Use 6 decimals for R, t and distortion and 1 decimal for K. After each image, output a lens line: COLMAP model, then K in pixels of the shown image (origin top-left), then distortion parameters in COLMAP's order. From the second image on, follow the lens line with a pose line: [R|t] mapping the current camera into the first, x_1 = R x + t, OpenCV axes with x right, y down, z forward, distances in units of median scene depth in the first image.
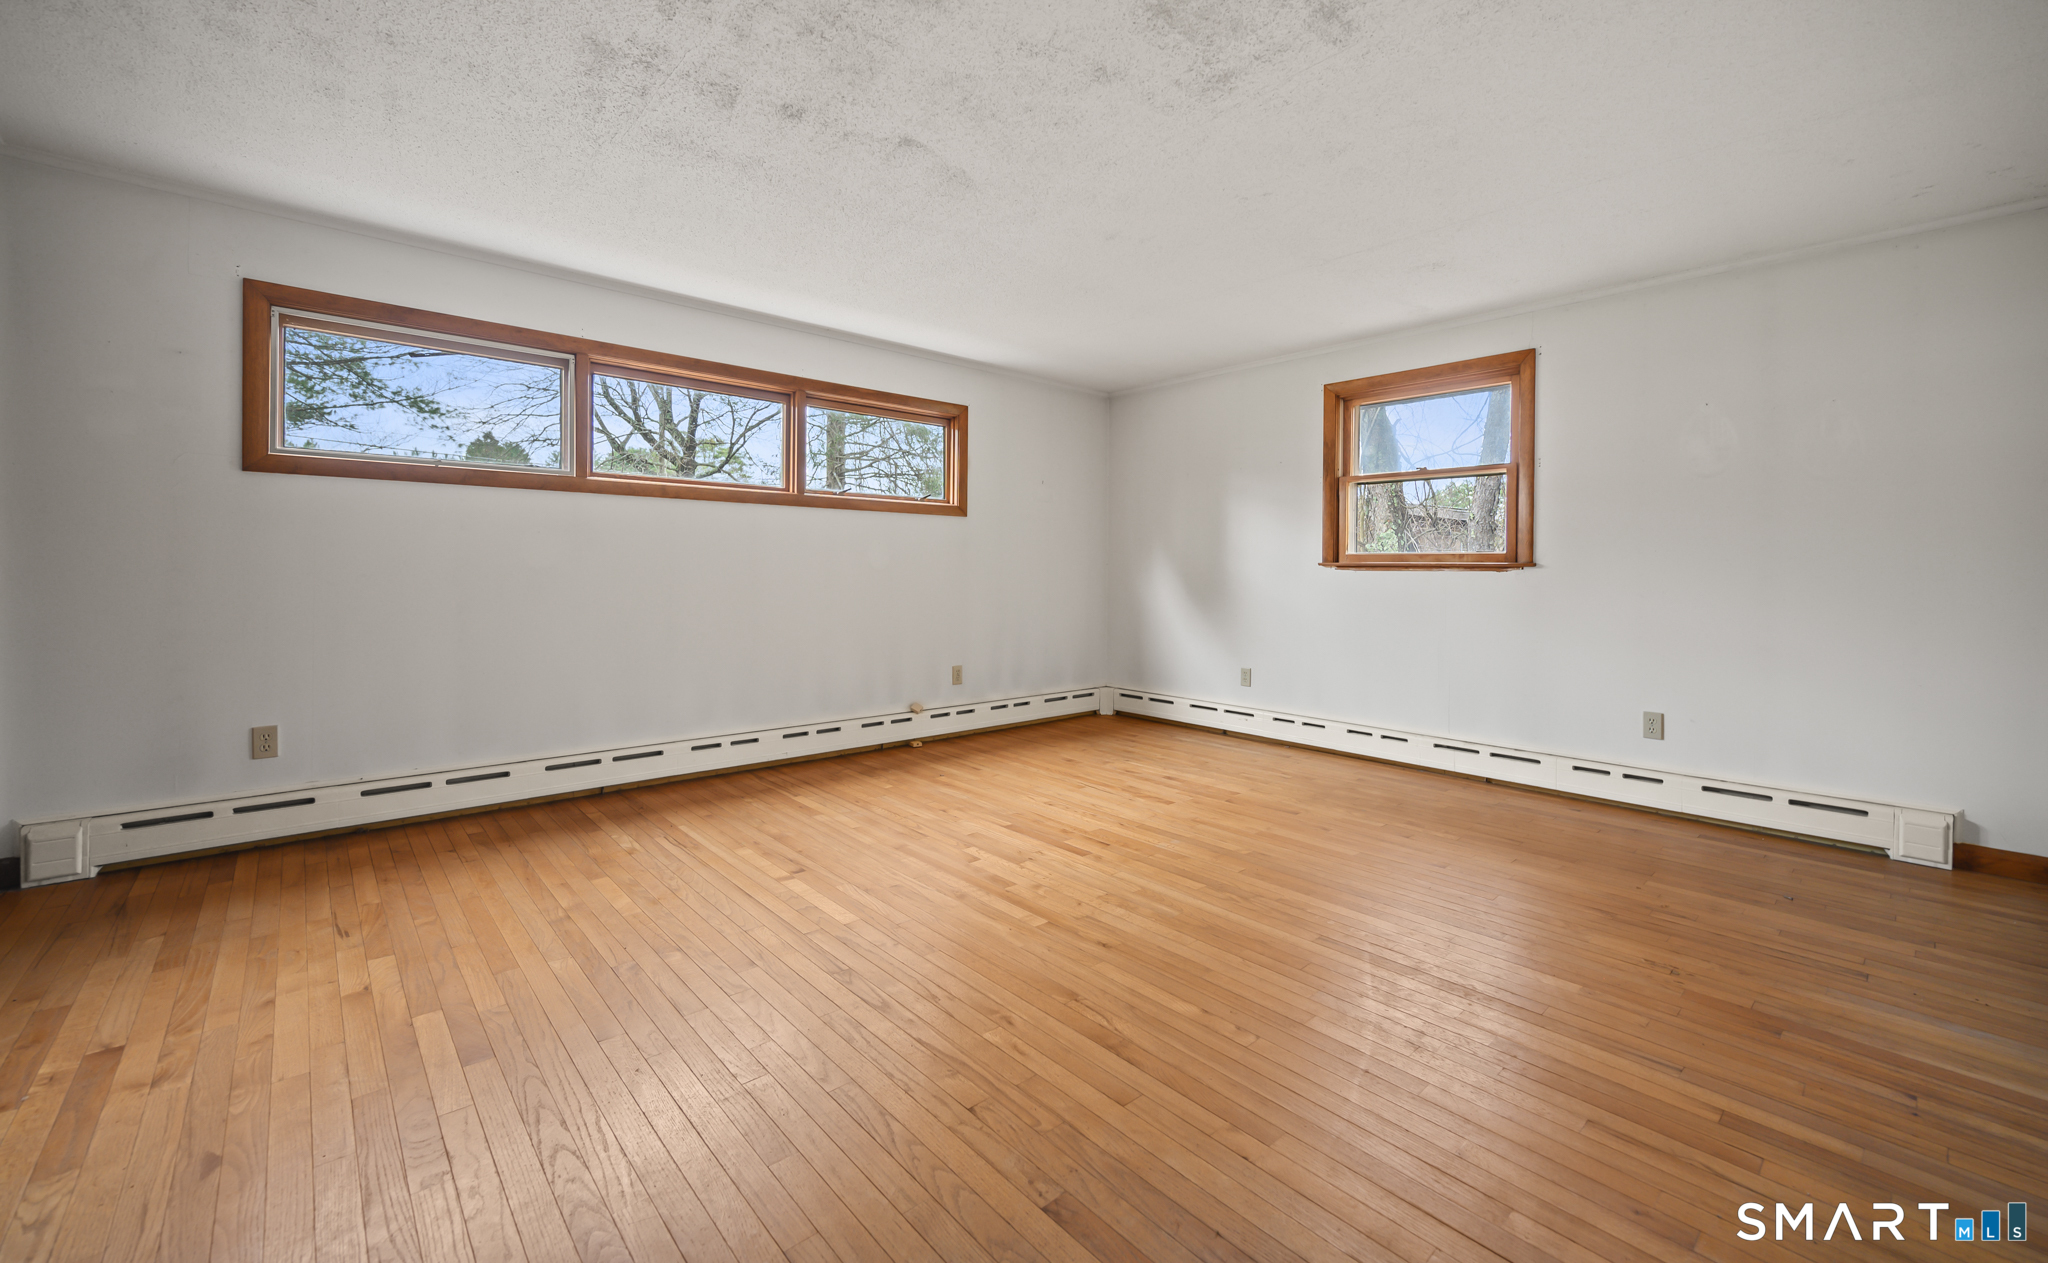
lens RADIAL K [[814.2, 0, 1025.3], [0, 814.2, 573.6], [0, 0, 1]] dist [0.000105, -0.000067]
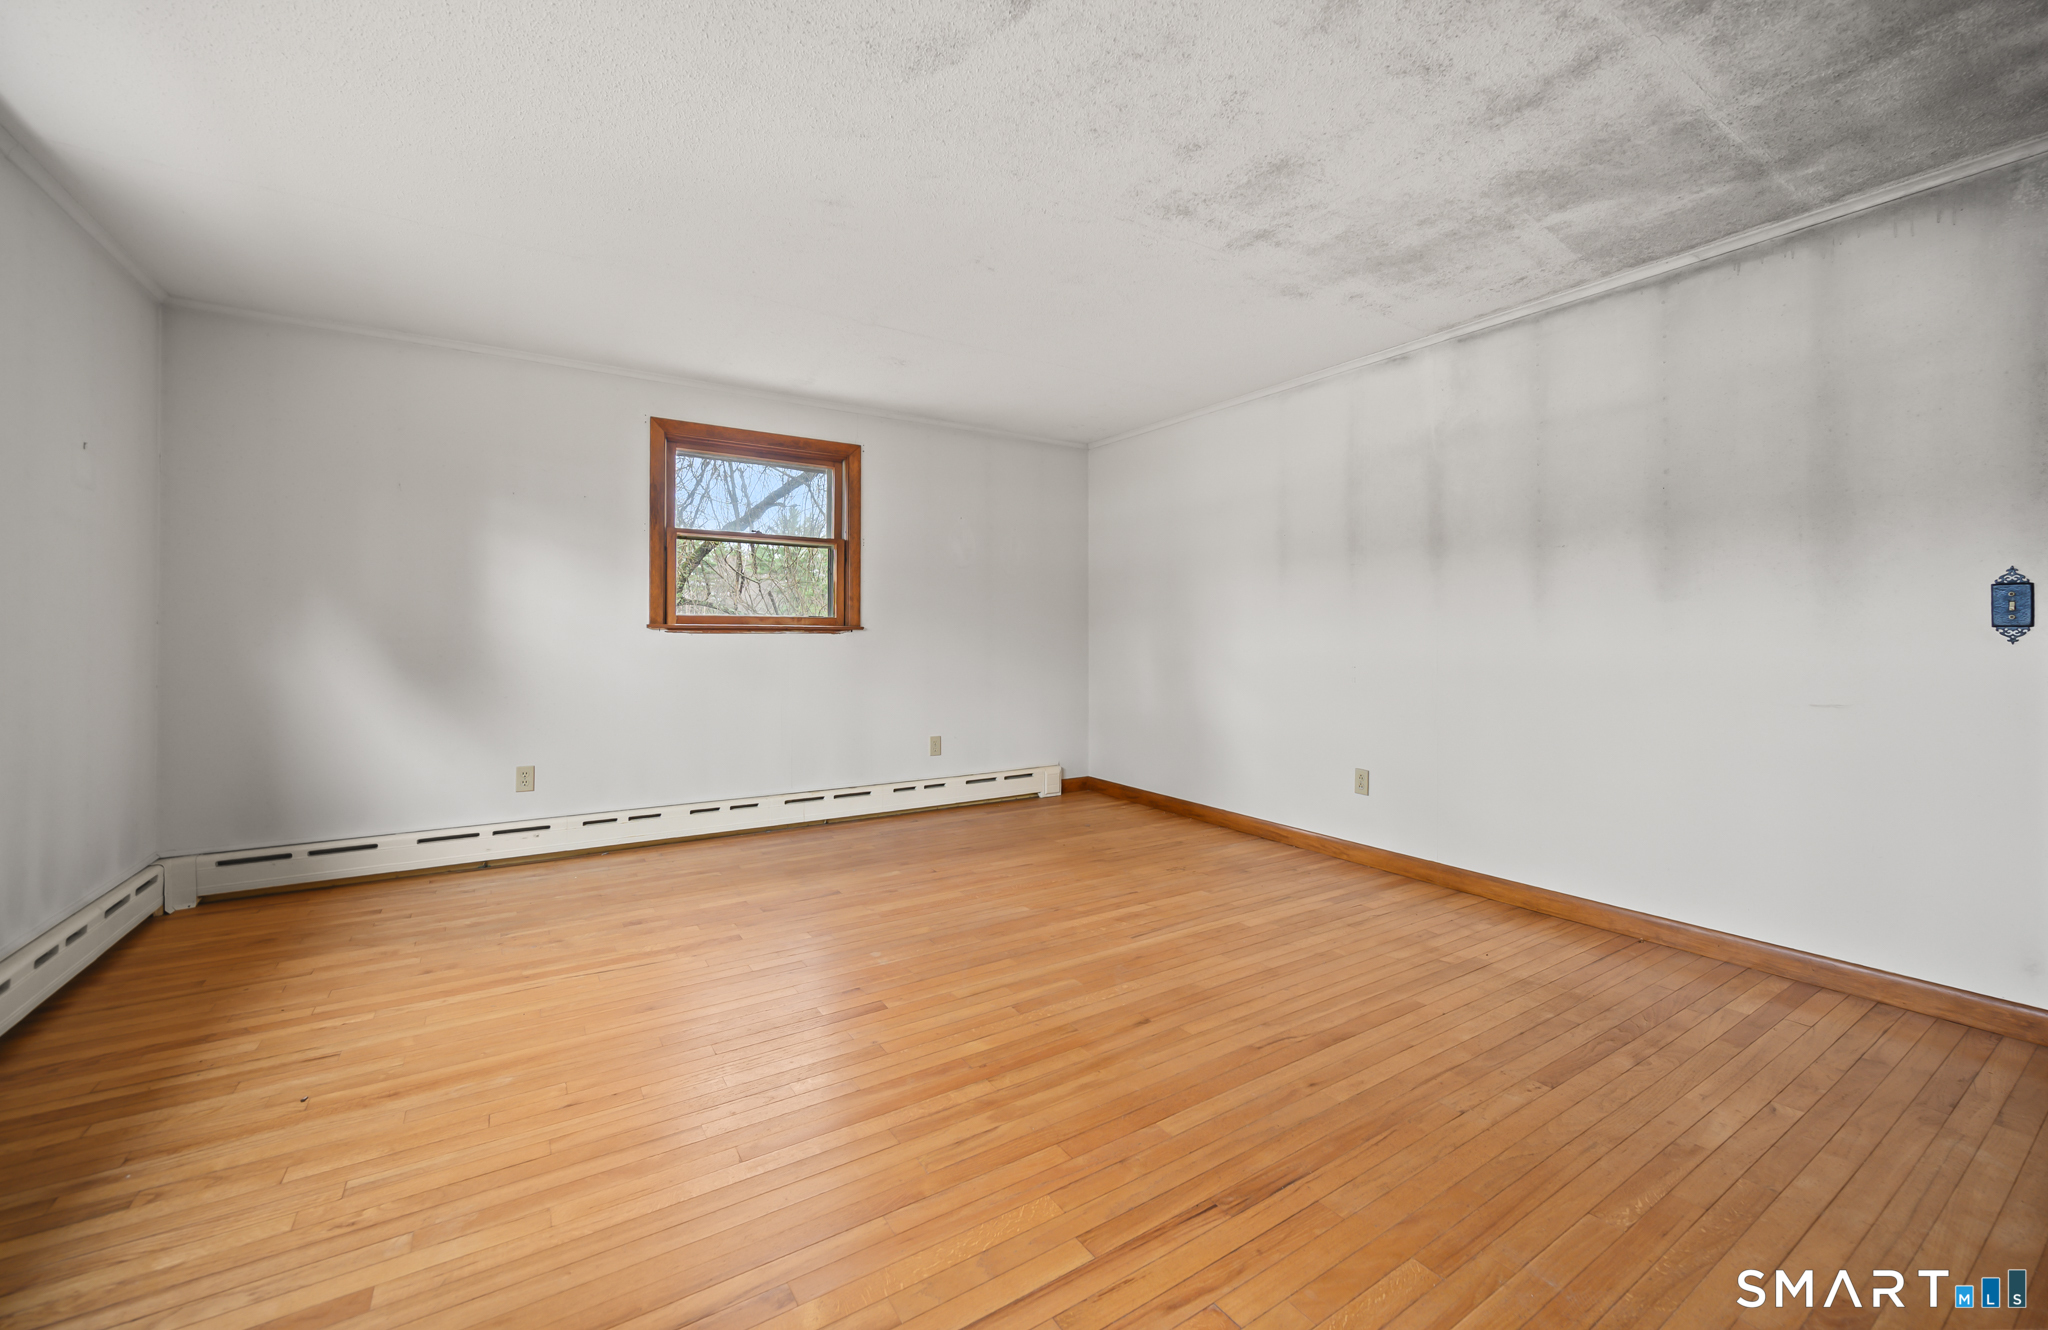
lens RADIAL K [[823.9, 0, 1026.4], [0, 823.9, 632.7], [0, 0, 1]] dist [0.000603, 0.000019]
pose [[0.151331, -0.002986, 0.988479, -0.489810], [0.005786, 0.999981, 0.002135, -0.004660], [-0.988466, 0.005396, 0.151345, 0.544594]]
